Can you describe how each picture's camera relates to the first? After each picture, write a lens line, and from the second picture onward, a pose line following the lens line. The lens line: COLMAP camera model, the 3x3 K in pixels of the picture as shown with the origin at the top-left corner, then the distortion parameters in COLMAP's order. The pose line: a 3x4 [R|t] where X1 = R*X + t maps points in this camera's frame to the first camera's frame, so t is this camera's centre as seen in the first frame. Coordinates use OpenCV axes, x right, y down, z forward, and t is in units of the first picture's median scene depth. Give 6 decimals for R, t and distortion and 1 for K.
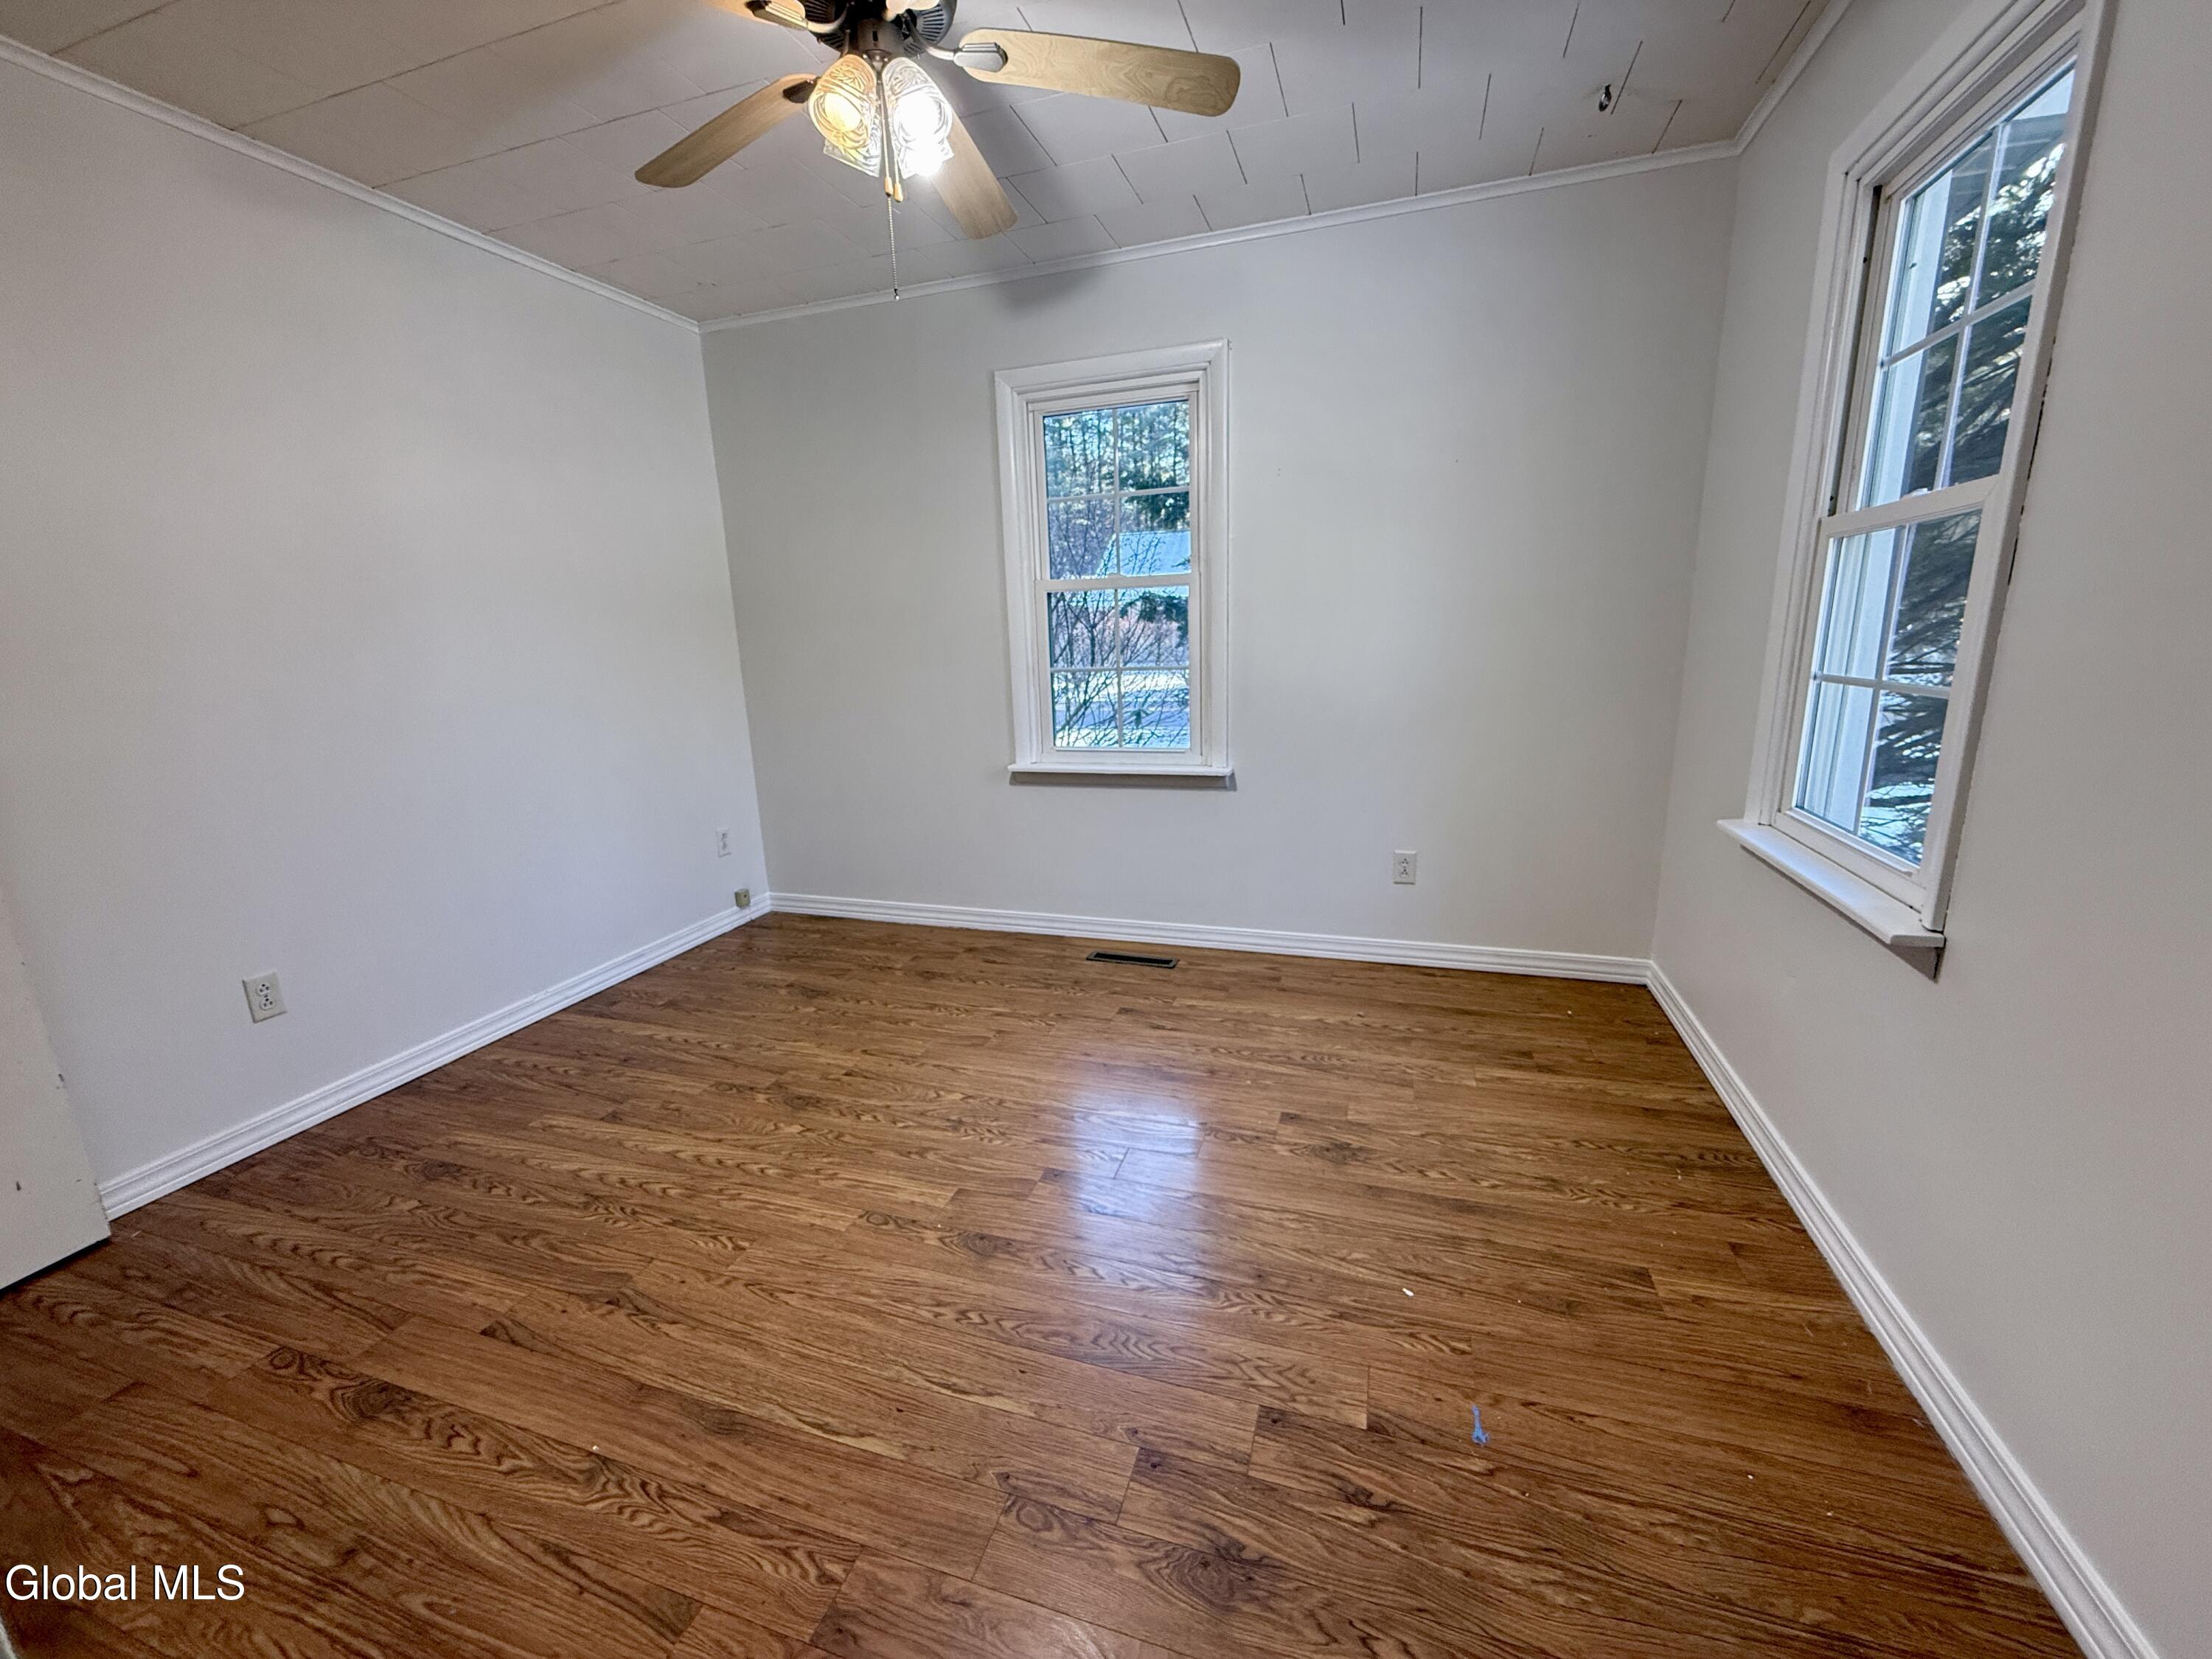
lens RADIAL K [[881.0, 0, 1099.5], [0, 881.0, 827.7], [0, 0, 1]] dist [-0.000046, 0.000368]
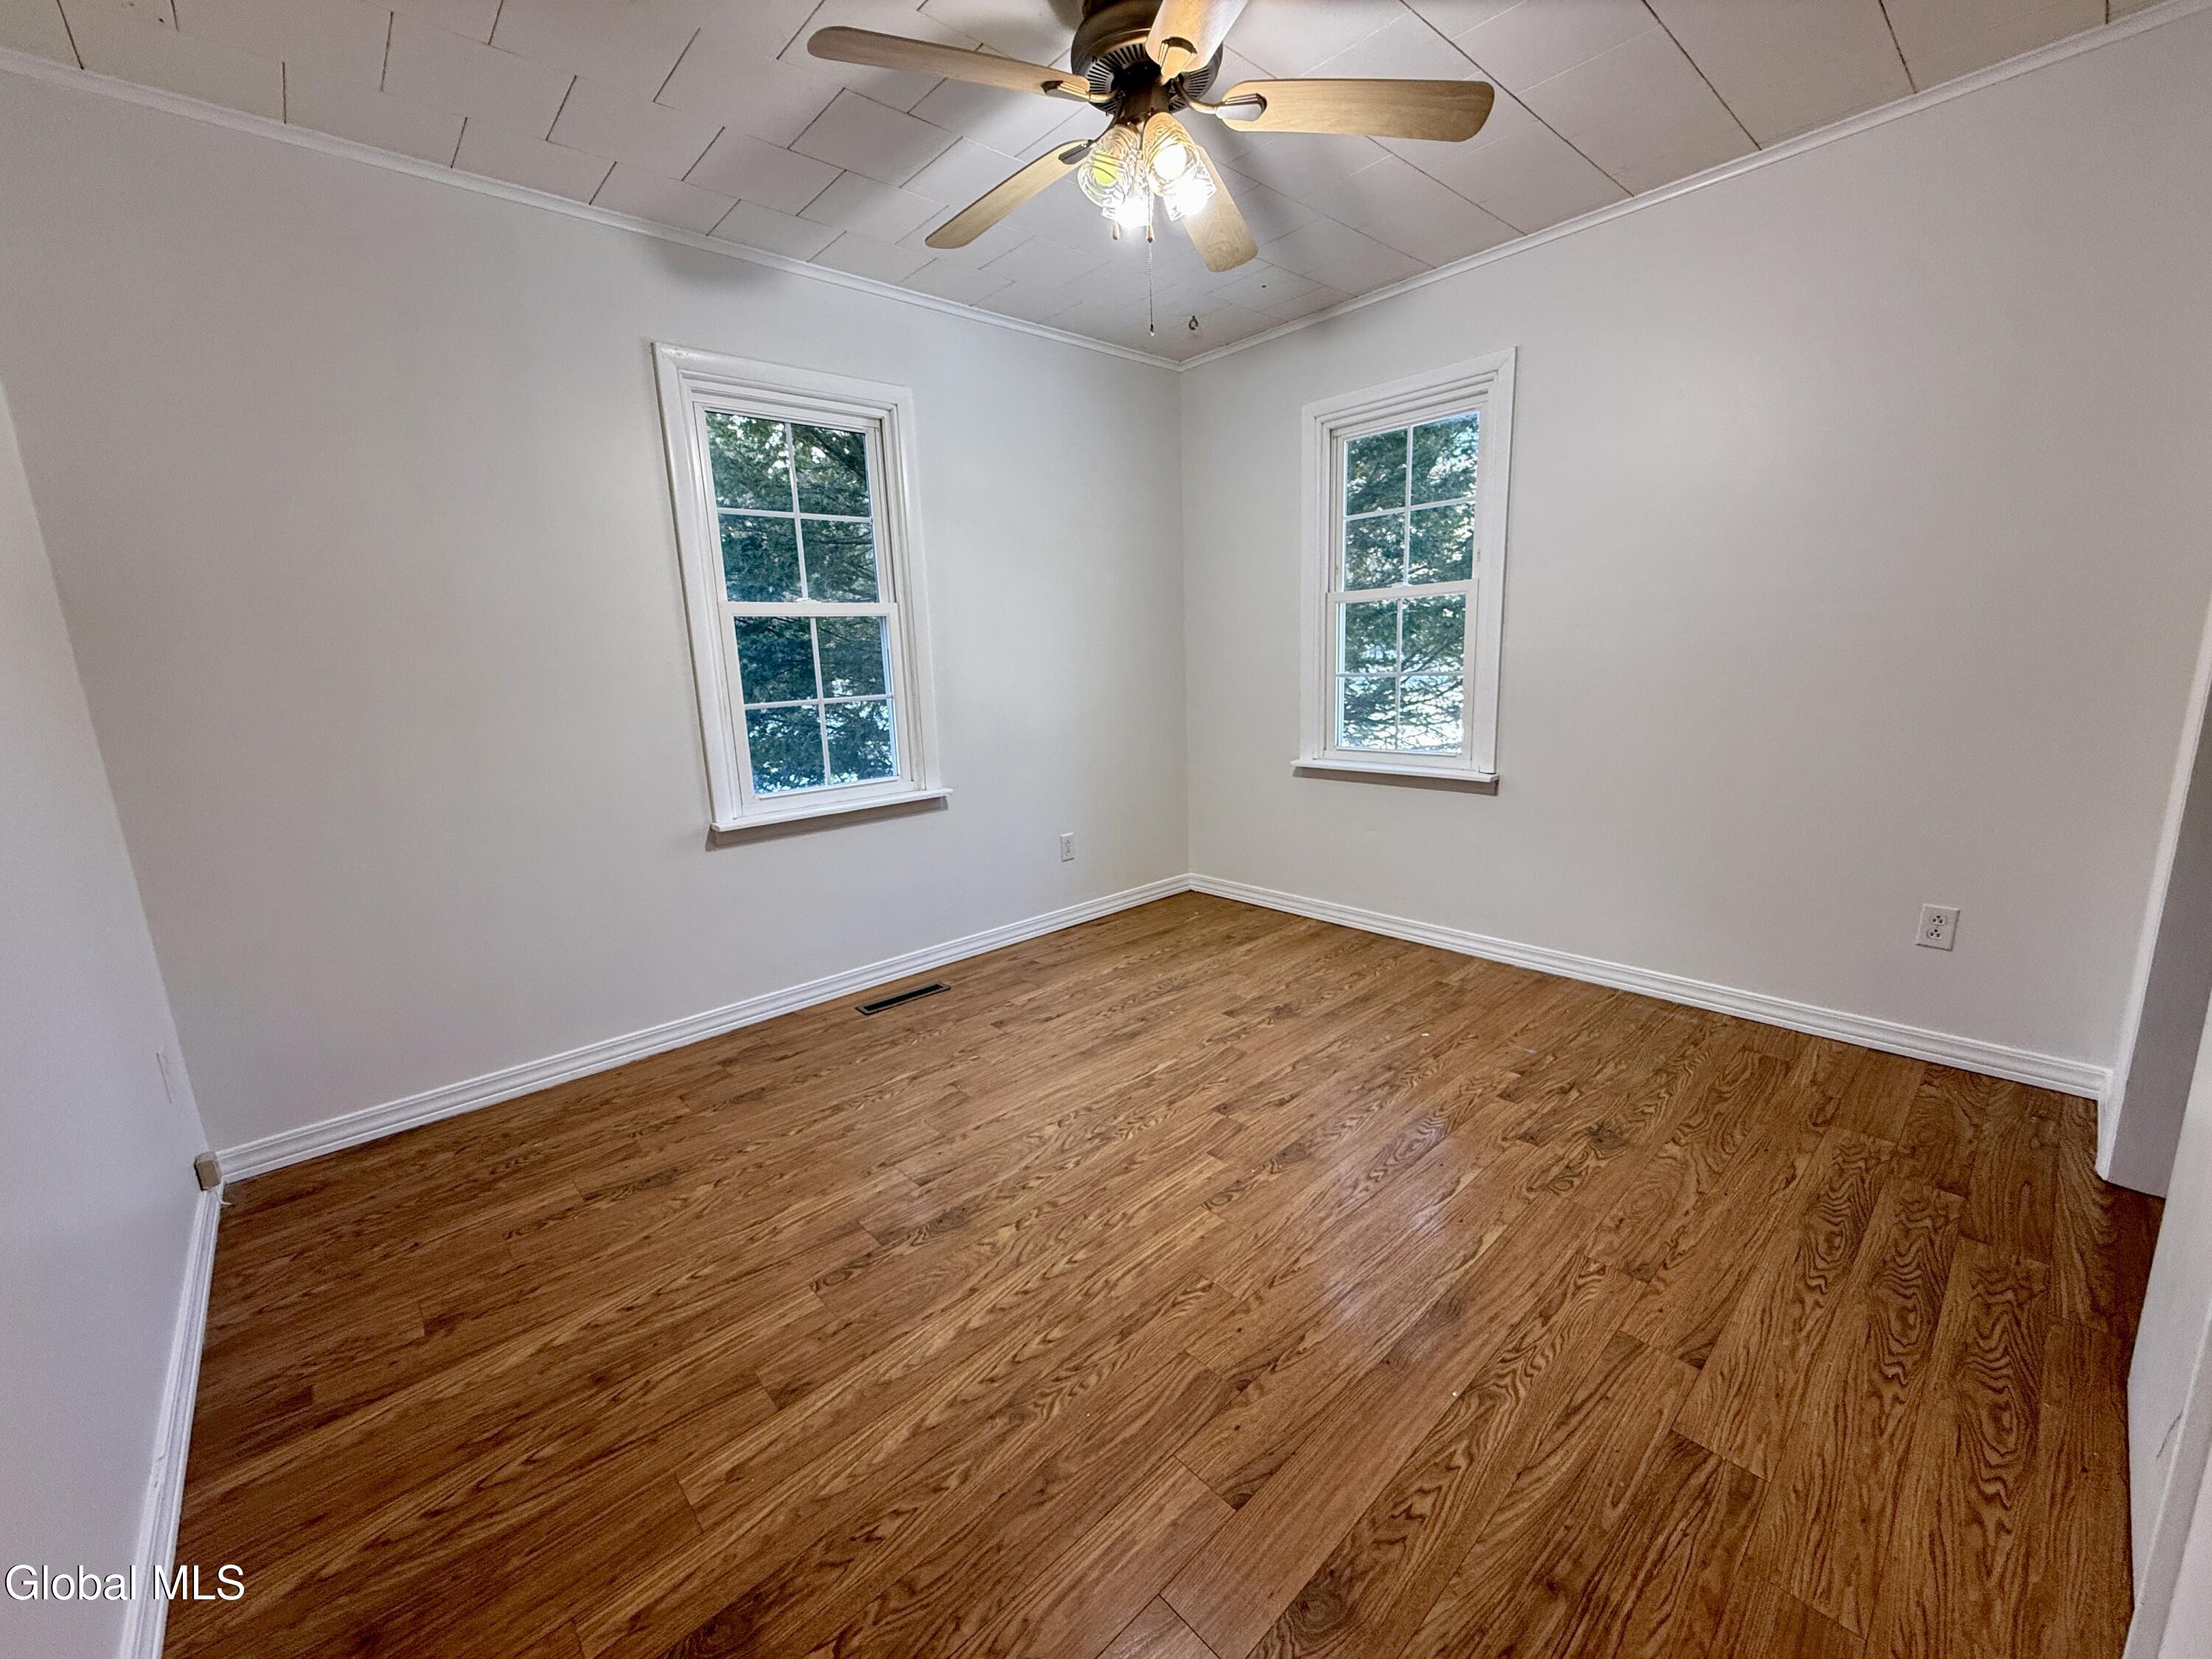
lens RADIAL K [[881.0, 0, 1097.2], [0, 881.0, 830.8], [0, 0, 1]] dist [-0.000046, 0.000368]
pose [[0.491247, -0.160889, 0.856032, -0.904906], [0.214189, 0.974928, 0.060319, -0.057004], [-0.844275, 0.153721, 0.513391, 0.416650]]
